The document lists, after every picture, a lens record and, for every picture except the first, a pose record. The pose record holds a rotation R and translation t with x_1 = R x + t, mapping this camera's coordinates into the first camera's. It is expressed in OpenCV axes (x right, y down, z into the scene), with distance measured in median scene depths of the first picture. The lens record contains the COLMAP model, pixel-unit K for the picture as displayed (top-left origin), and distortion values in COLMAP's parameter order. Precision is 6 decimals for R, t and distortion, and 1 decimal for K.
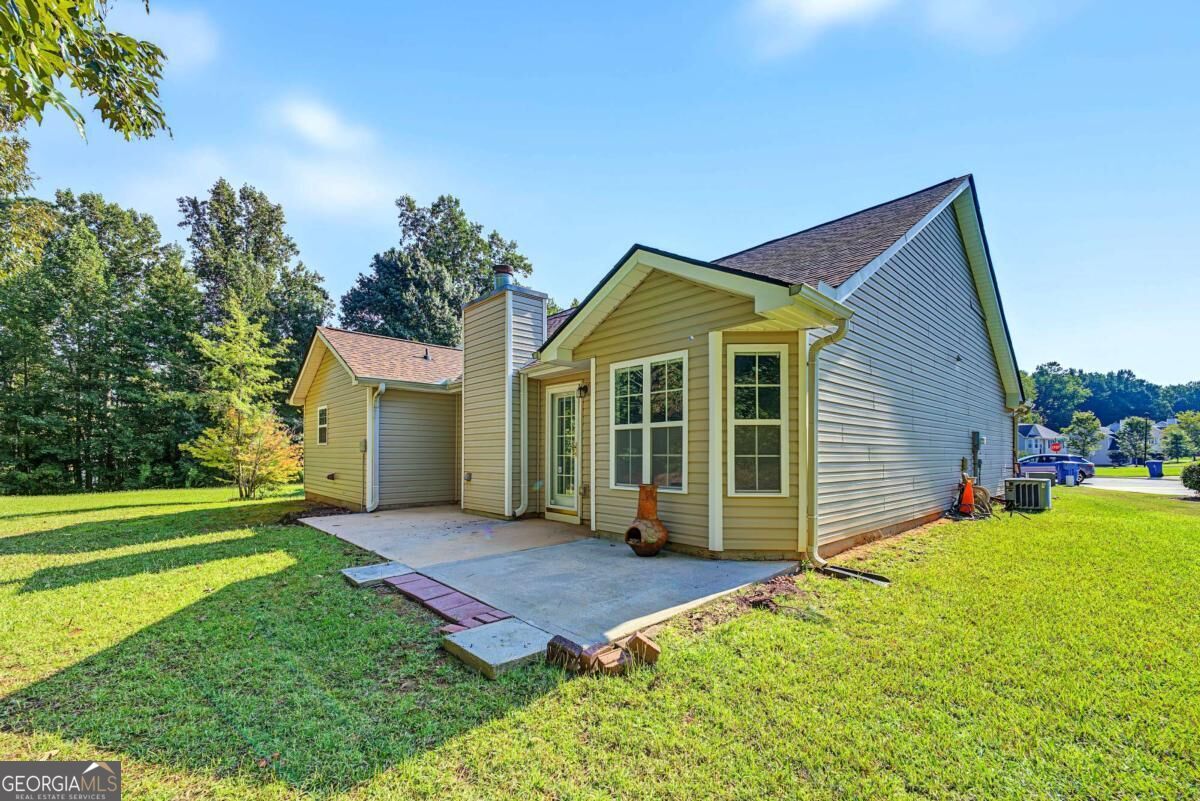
lens RADIAL K [[480.6, 0, 597.4], [0, 480.6, 398.6], [0, 0, 1]] dist [-0.012627, 0.000173]
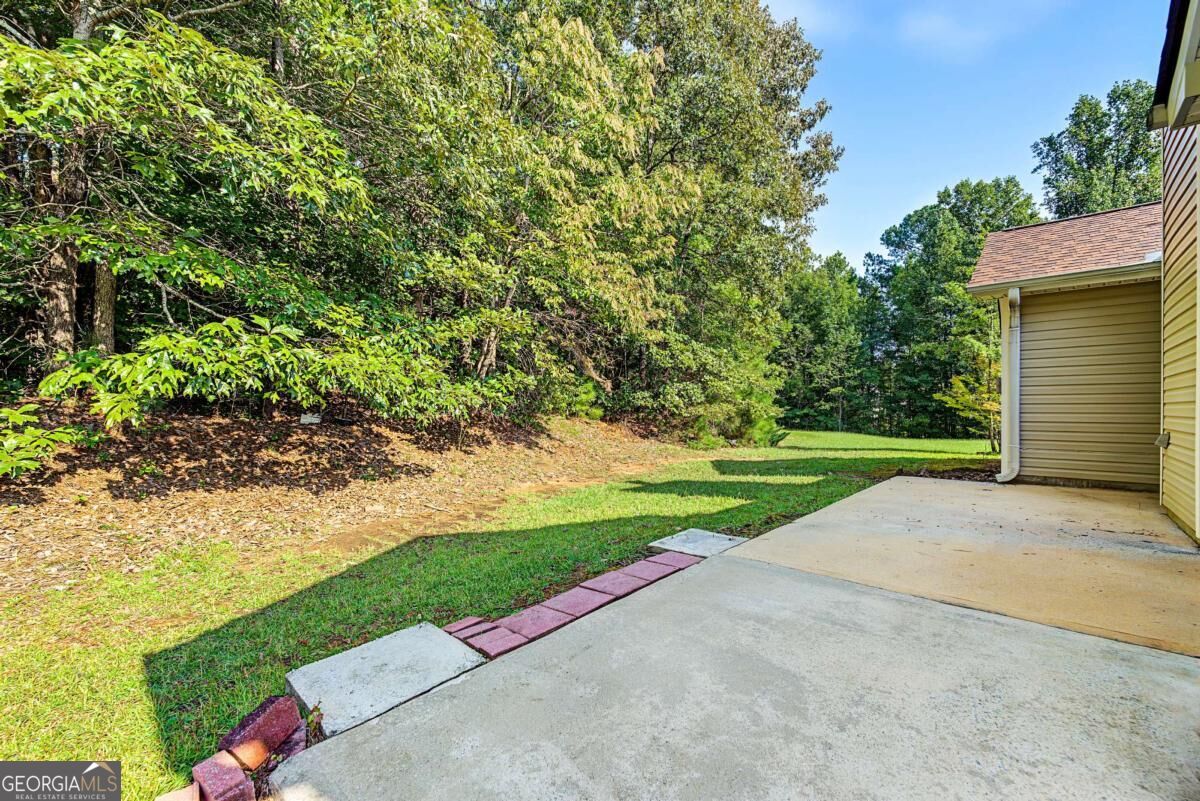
lens RADIAL K [[480.6, 0, 607.2], [0, 480.6, 395.7], [0, 0, 1]] dist [-0.012627, 0.000173]
pose [[0.077468, -0.023943, -0.996707, 0.084836], [0.115825, 0.993159, -0.014855, 0.034425], [0.990244, -0.114292, 0.079711, 0.230650]]
